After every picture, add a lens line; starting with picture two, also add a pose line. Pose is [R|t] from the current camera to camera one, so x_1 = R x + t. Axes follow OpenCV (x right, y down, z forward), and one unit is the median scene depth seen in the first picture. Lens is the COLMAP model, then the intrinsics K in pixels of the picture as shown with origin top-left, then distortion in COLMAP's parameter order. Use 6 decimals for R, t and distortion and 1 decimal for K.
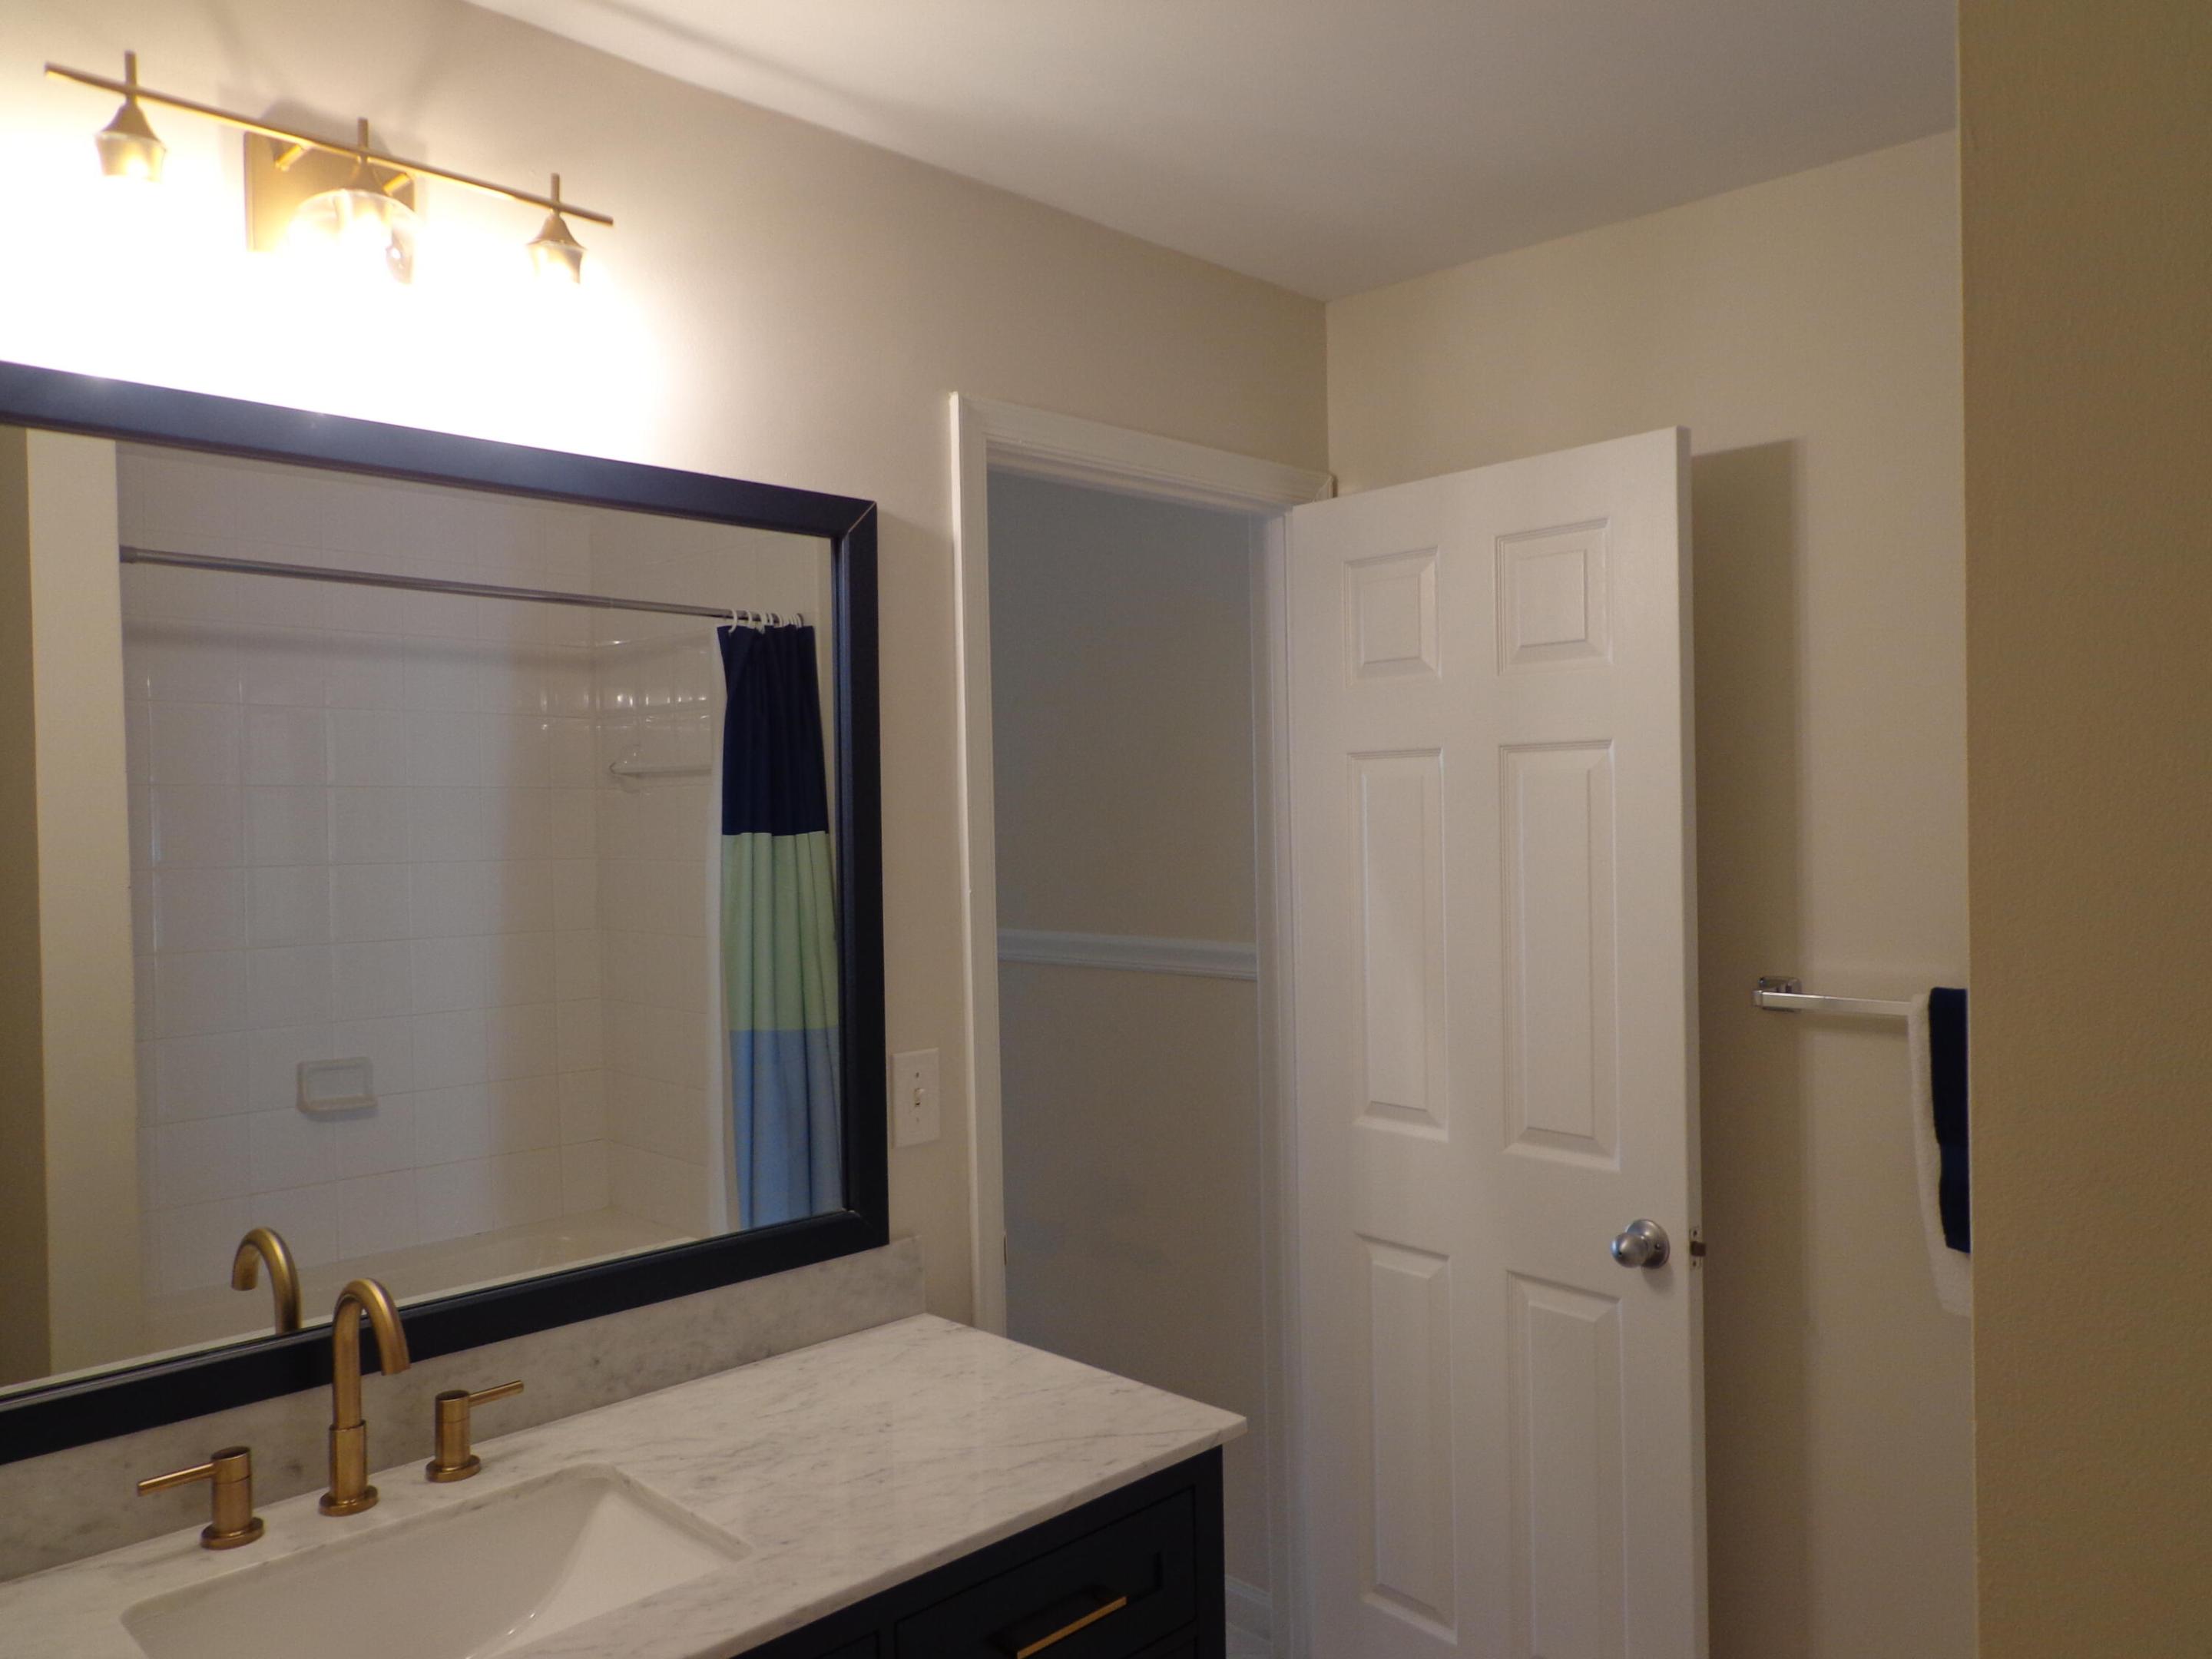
lens RADIAL K [[1616.3, 0, 1091.8], [0, 1616.3, 827.7], [0, 0, 1]] dist [-0.016578, 0.005965]
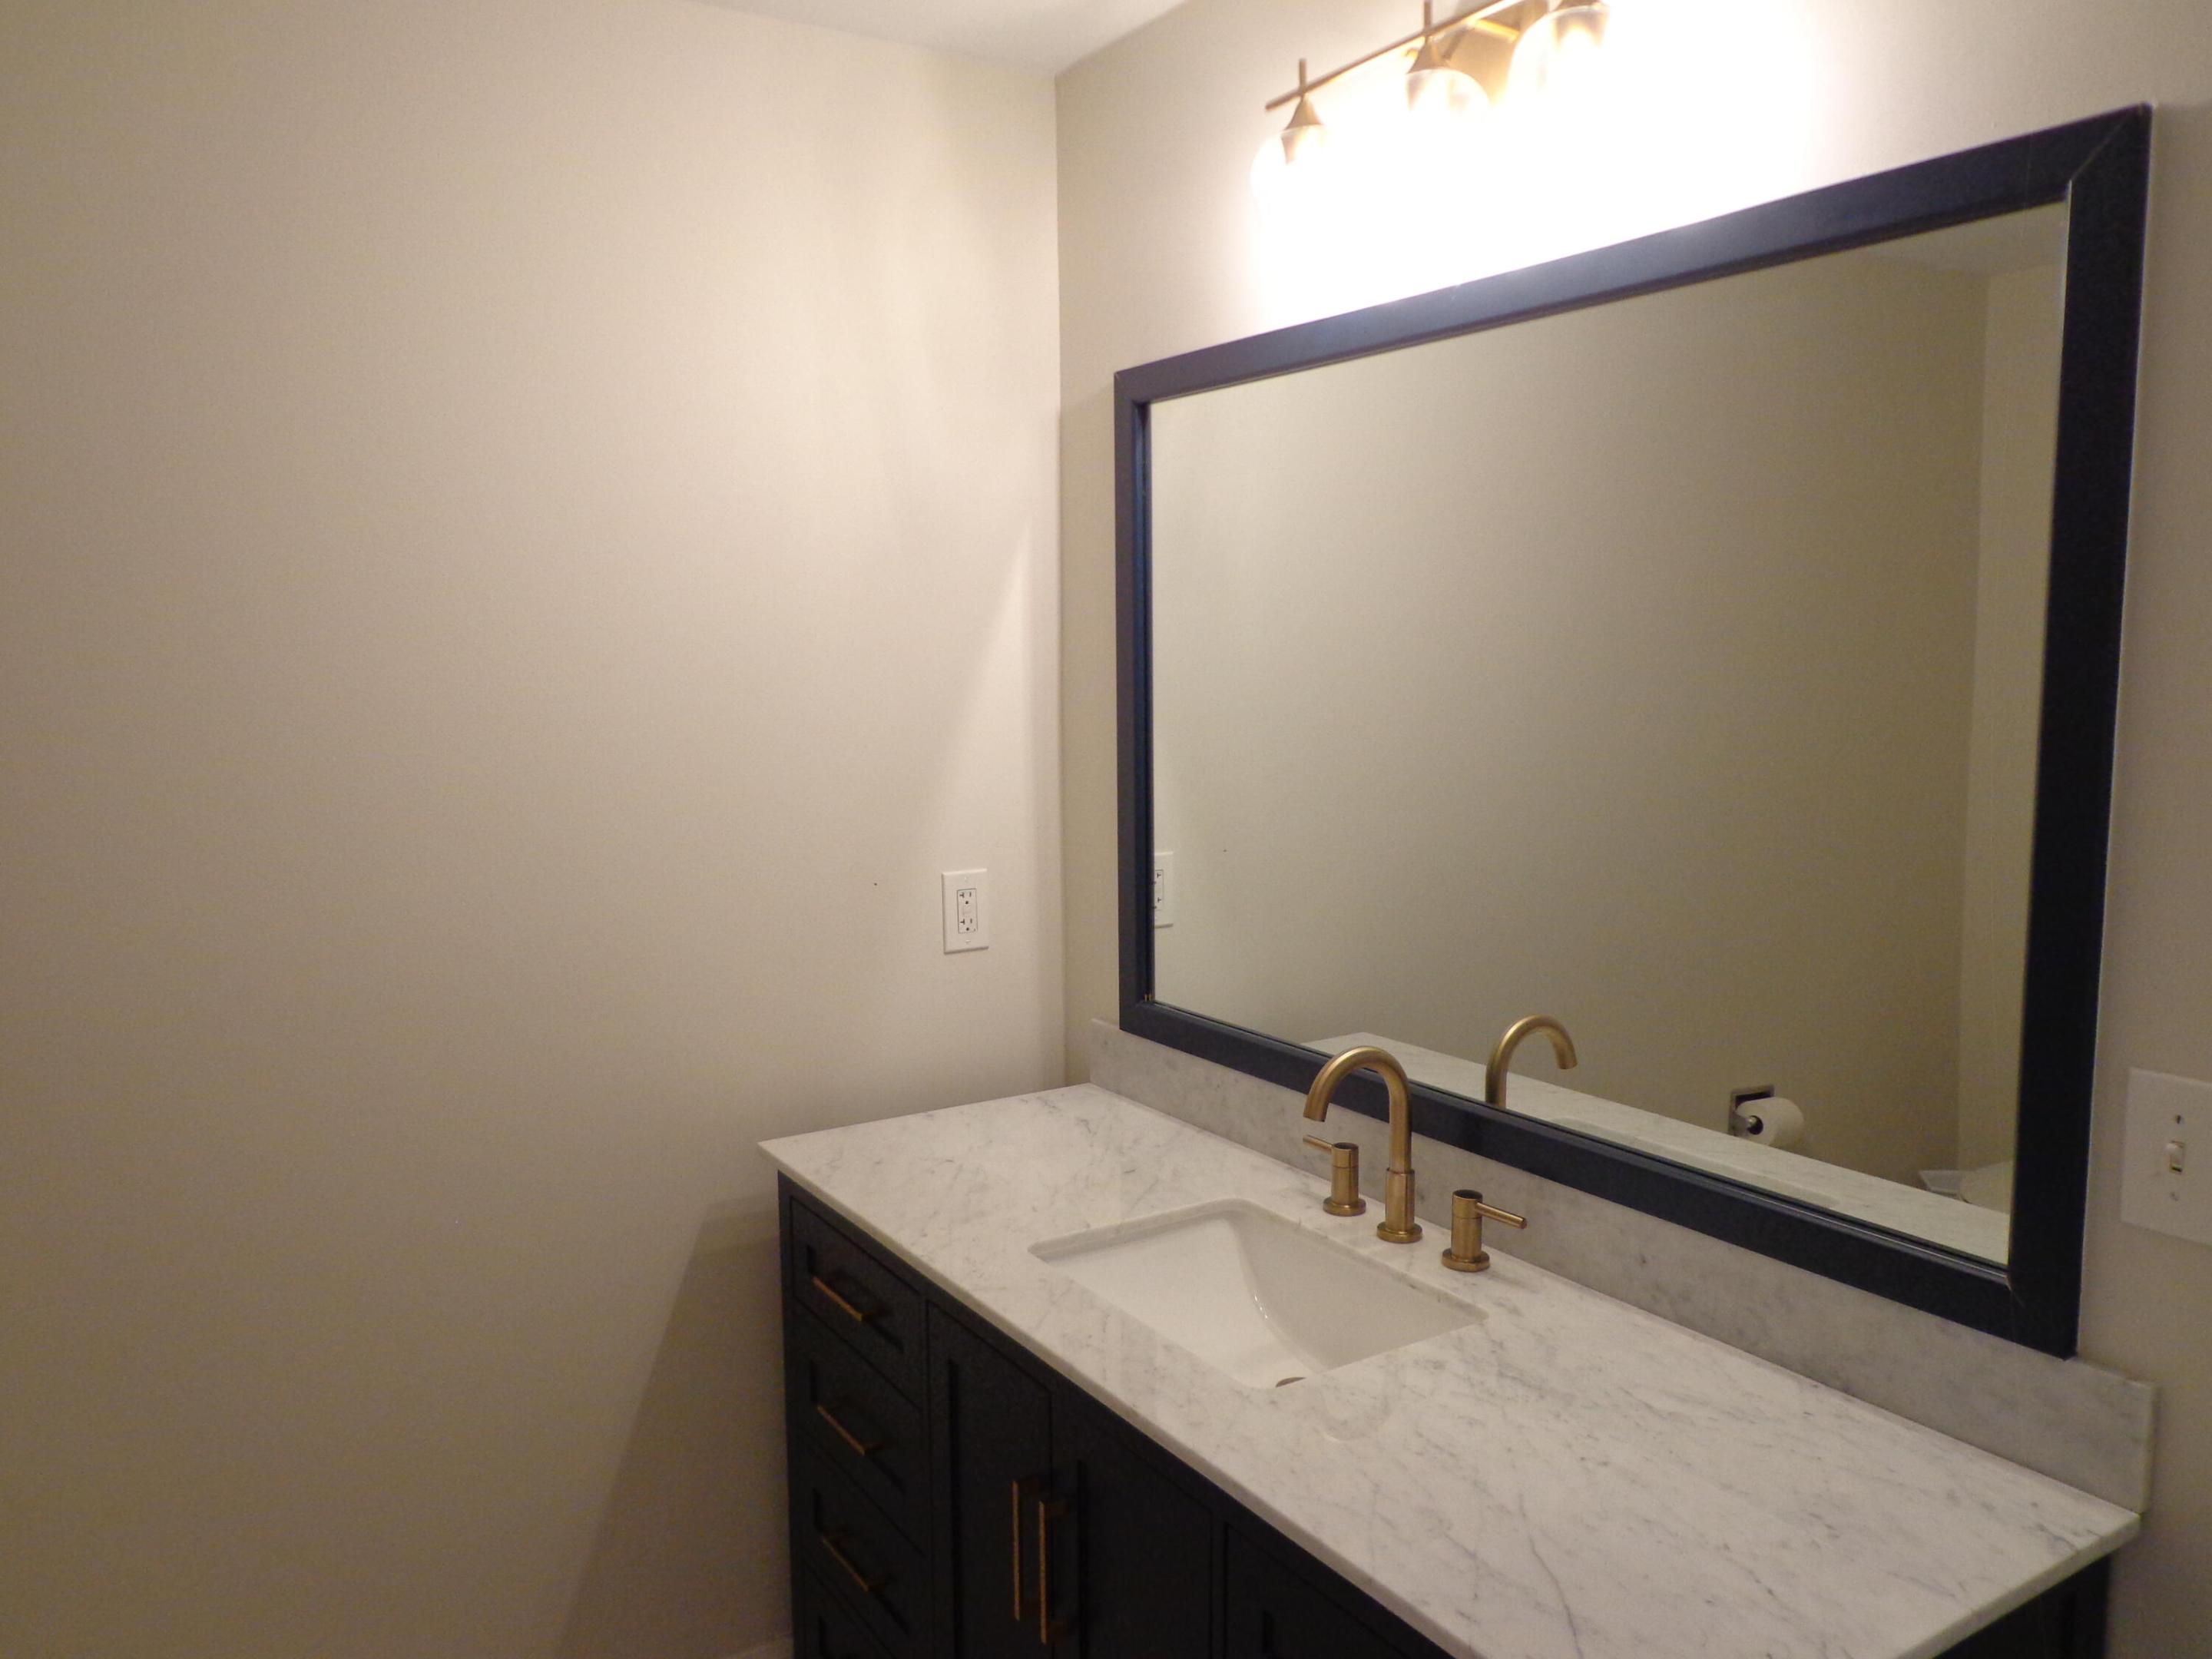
lens RADIAL K [[1616.3, 0, 1091.8], [0, 1616.3, 827.7], [0, 0, 1]] dist [-0.016578, 0.005965]
pose [[-0.224643, 0.128162, -0.965976, 0.664562], [0.009281, 0.991549, 0.129397, -0.033357], [0.974397, 0.020103, -0.223934, 0.978738]]
